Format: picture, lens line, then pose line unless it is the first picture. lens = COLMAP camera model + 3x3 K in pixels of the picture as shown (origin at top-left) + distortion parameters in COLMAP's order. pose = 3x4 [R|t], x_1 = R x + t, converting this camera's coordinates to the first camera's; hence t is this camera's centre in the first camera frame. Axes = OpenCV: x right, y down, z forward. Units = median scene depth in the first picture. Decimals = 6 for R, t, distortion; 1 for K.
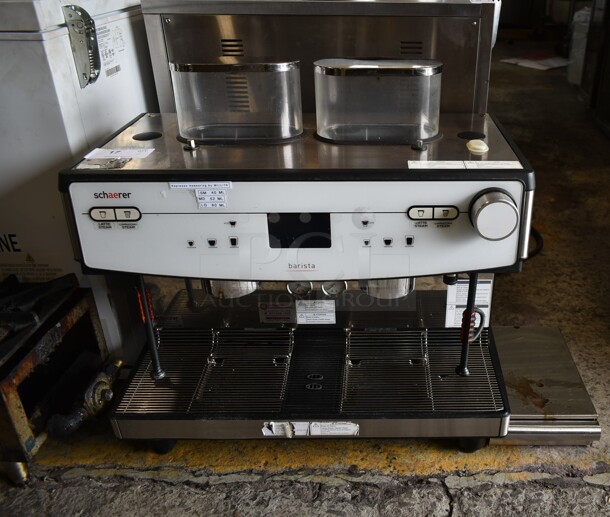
lens RADIAL K [[590.1, 0, 390.6], [0, 590.1, 259.9], [0, 0, 1]] dist [-0.021894, 0.000000]
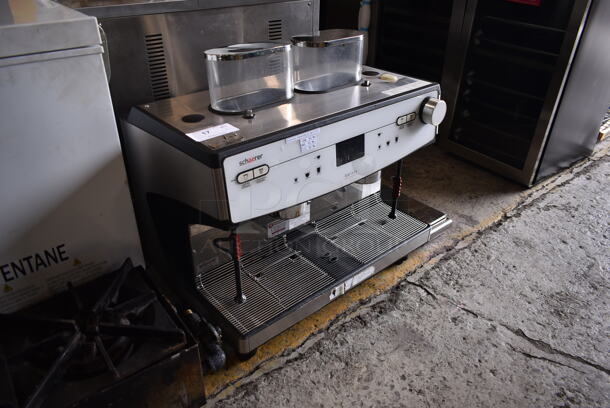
lens RADIAL K [[464.5, 0, 308.9], [0, 464.5, 206.0], [0, 0, 1]] dist [-0.023863, 0.003493]
pose [[0.762266, -0.331261, 0.556073, -0.802208], [0.304675, 0.941617, 0.143285, -0.099746], [-0.571072, 0.060200, 0.818690, 0.075240]]
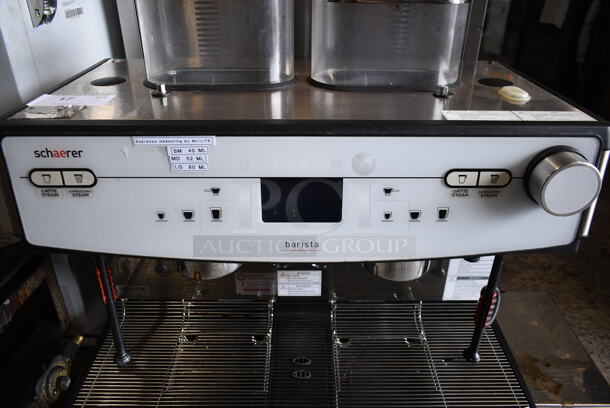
lens RADIAL K [[464.5, 0, 308.1], [0, 464.5, 203.7], [0, 0, 1]] dist [-0.023863, 0.003493]
pose [[0.999911, 0.005605, -0.012070, -0.117337], [-0.005474, 0.999926, 0.010838, -0.043704], [0.012130, -0.010771, 0.999868, 0.332540]]
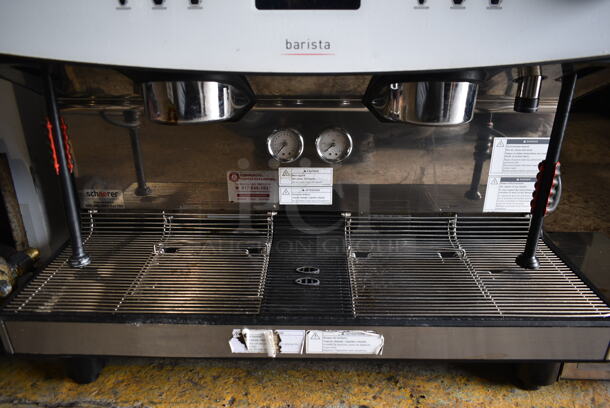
lens RADIAL K [[464.5, 0, 308.4], [0, 464.5, 204.2], [0, 0, 1]] dist [-0.023863, 0.003493]
pose [[0.999425, 0.006479, -0.033290, -0.115710], [-0.009874, 0.994647, -0.102854, 0.186887], [0.032445, 0.103124, 0.994139, 0.481878]]
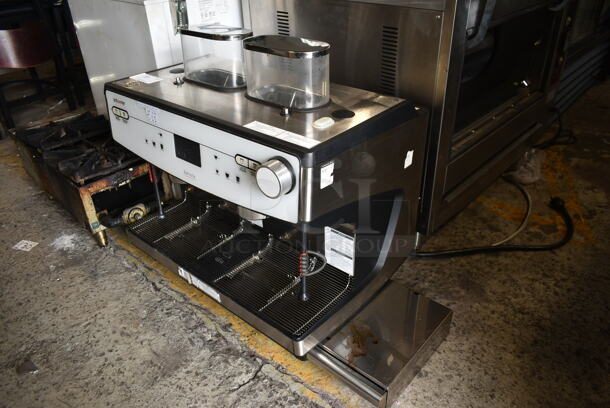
lens RADIAL K [[464.5, 0, 307.7], [0, 464.5, 205.4], [0, 0, 1]] dist [-0.023863, 0.003493]
pose [[0.747515, 0.326822, -0.578280, 0.667142], [-0.287677, 0.943989, 0.161640, -0.163968], [0.598717, 0.045530, 0.799665, 0.216060]]
